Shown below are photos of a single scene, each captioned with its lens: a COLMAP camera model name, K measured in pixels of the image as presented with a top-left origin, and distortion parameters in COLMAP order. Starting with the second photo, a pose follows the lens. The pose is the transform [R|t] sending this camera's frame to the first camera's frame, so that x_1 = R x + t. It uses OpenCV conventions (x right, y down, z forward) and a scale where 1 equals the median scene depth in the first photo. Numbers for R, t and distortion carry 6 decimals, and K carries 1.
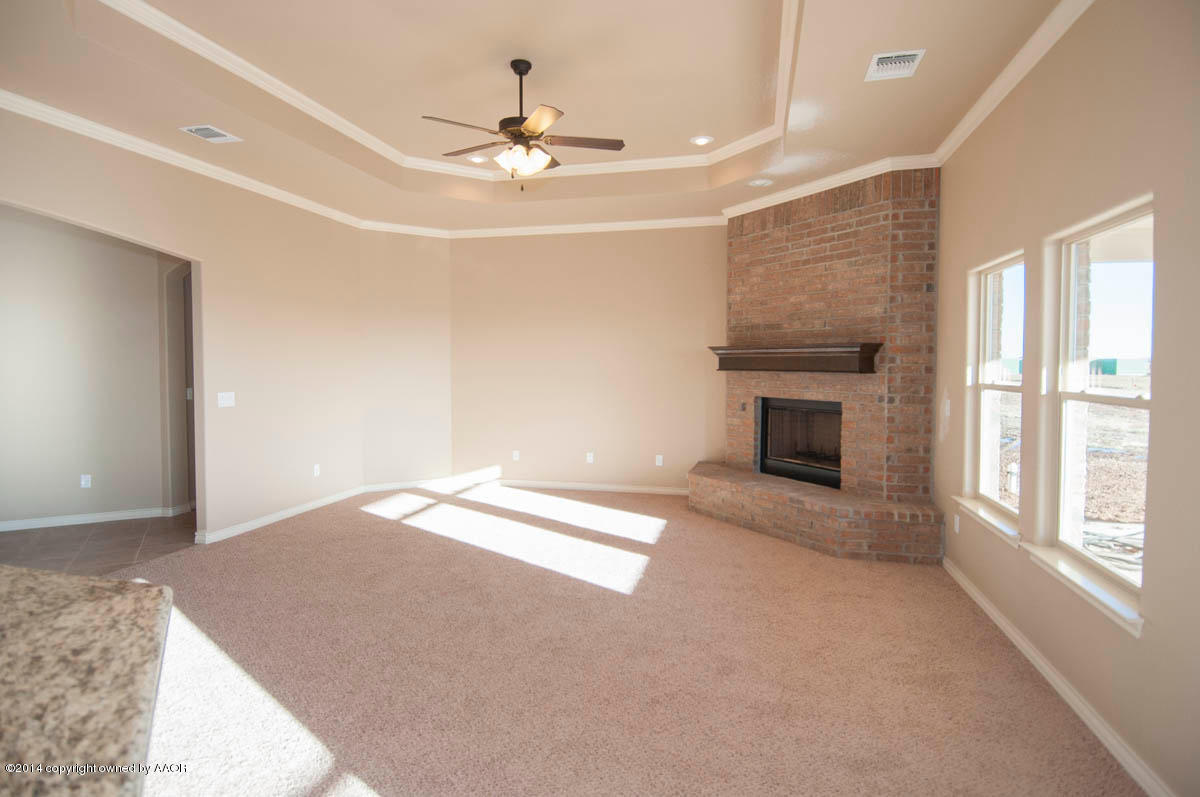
lens RADIAL K [[644.9, 0, 602.3], [0, 644.9, 387.0], [0, 0, 1]] dist [0.054008, -0.058754]
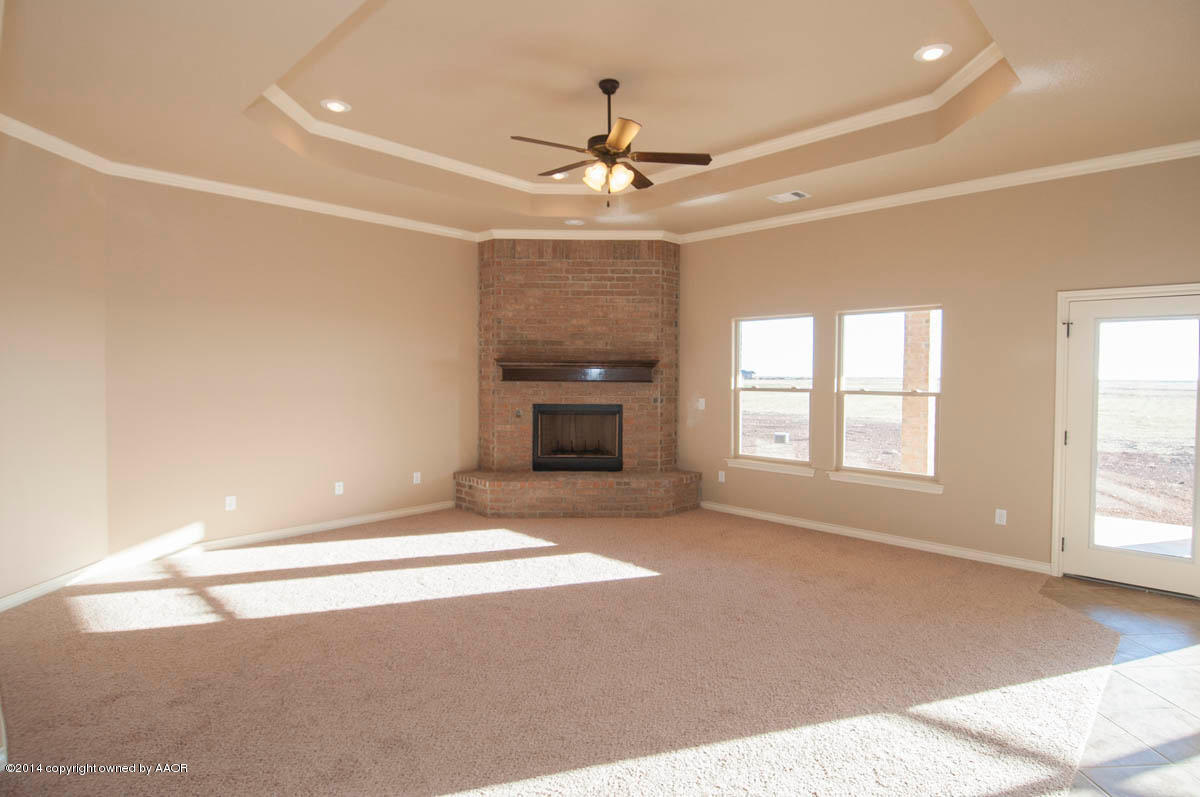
lens RADIAL K [[644.9, 0, 602.3], [0, 644.9, 387.0], [0, 0, 1]] dist [0.054008, -0.058754]
pose [[0.480252, -0.021693, 0.876863, -0.801837], [0.027549, 0.999574, 0.009641, -0.025739], [-0.876698, 0.019526, 0.480645, 0.408983]]
